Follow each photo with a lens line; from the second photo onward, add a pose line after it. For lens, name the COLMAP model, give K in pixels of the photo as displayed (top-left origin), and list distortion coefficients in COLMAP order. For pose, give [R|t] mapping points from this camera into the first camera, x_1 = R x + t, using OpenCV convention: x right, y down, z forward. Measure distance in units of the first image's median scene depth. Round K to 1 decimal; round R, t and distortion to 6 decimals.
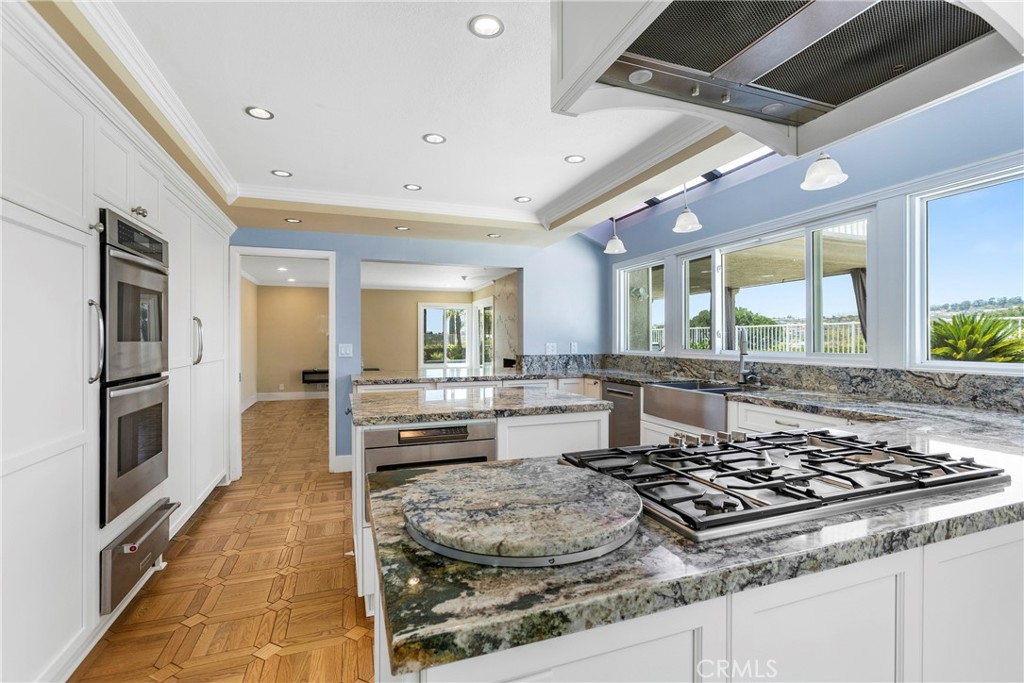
lens RADIAL K [[463.2, 0, 517.2], [0, 463.2, 338.6], [0, 0, 1]] dist [-0.013091, 0.002077]
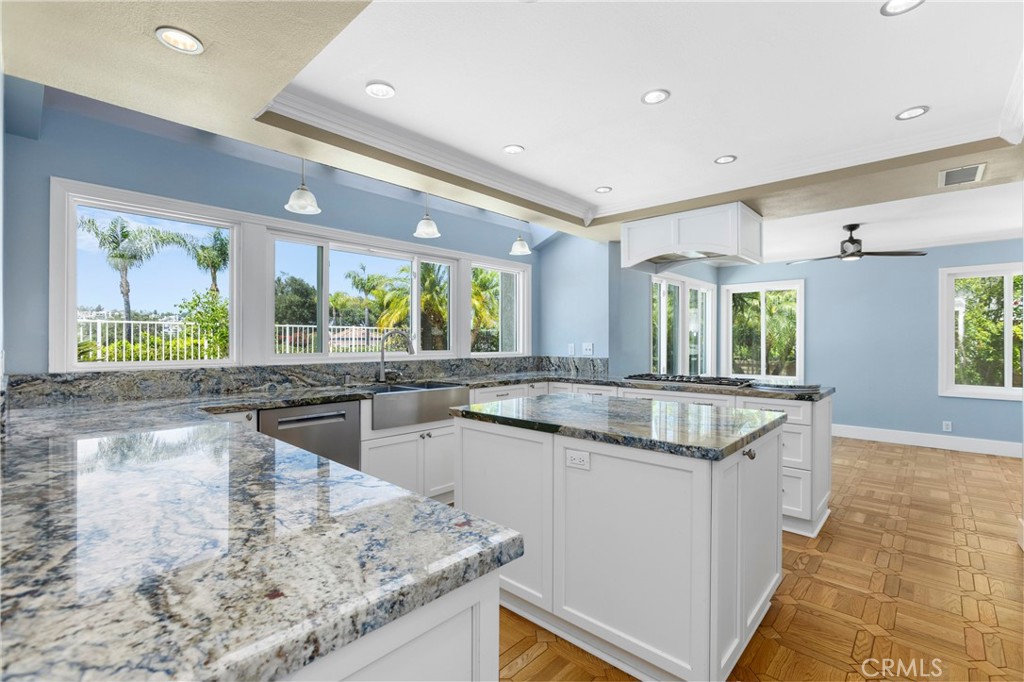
lens RADIAL K [[463.2, 0, 510.6], [0, 463.2, 342.6], [0, 0, 1]] dist [-0.013091, 0.002077]
pose [[-0.456619, -0.001717, 0.889660, -0.568526], [-0.003606, 0.999993, 0.000079, 0.003947], [-0.889655, -0.003172, -0.456623, 1.157398]]
